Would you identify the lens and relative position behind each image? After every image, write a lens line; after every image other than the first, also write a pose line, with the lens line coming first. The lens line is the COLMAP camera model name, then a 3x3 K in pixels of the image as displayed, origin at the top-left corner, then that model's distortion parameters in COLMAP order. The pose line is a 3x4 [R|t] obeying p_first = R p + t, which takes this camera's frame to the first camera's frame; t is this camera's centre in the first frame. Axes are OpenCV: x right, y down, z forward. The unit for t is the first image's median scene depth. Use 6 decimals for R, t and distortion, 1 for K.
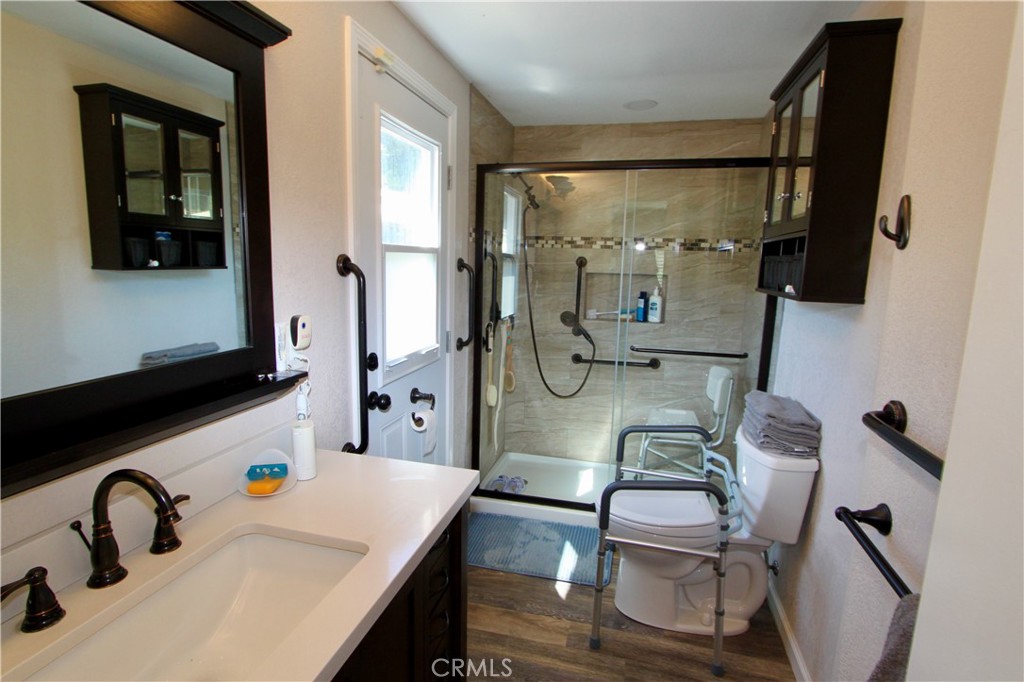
lens RADIAL K [[512.6, 0, 512.0], [0, 512.6, 334.3], [0, 0, 1]] dist [-0.024738, 0.000598]
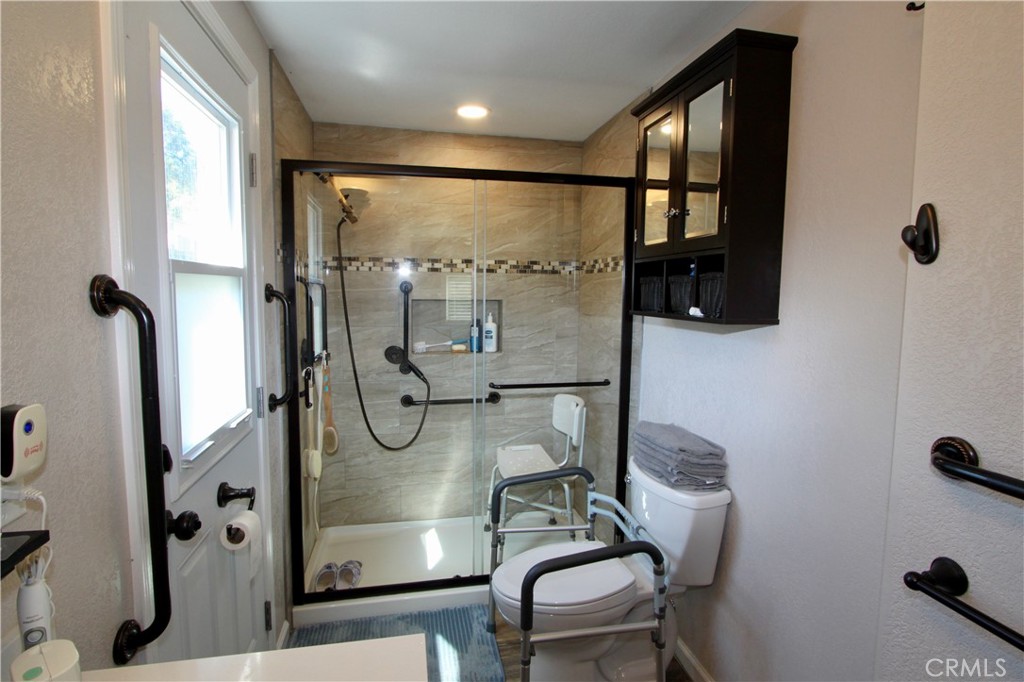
lens RADIAL K [[512.6, 0, 512.0], [0, 512.6, 334.3], [0, 0, 1]] dist [-0.024738, 0.000598]
pose [[0.897460, -0.052759, 0.437929, -0.089939], [0.075126, 0.996598, -0.033894, -0.022242], [-0.434651, 0.063319, 0.898370, 0.171997]]
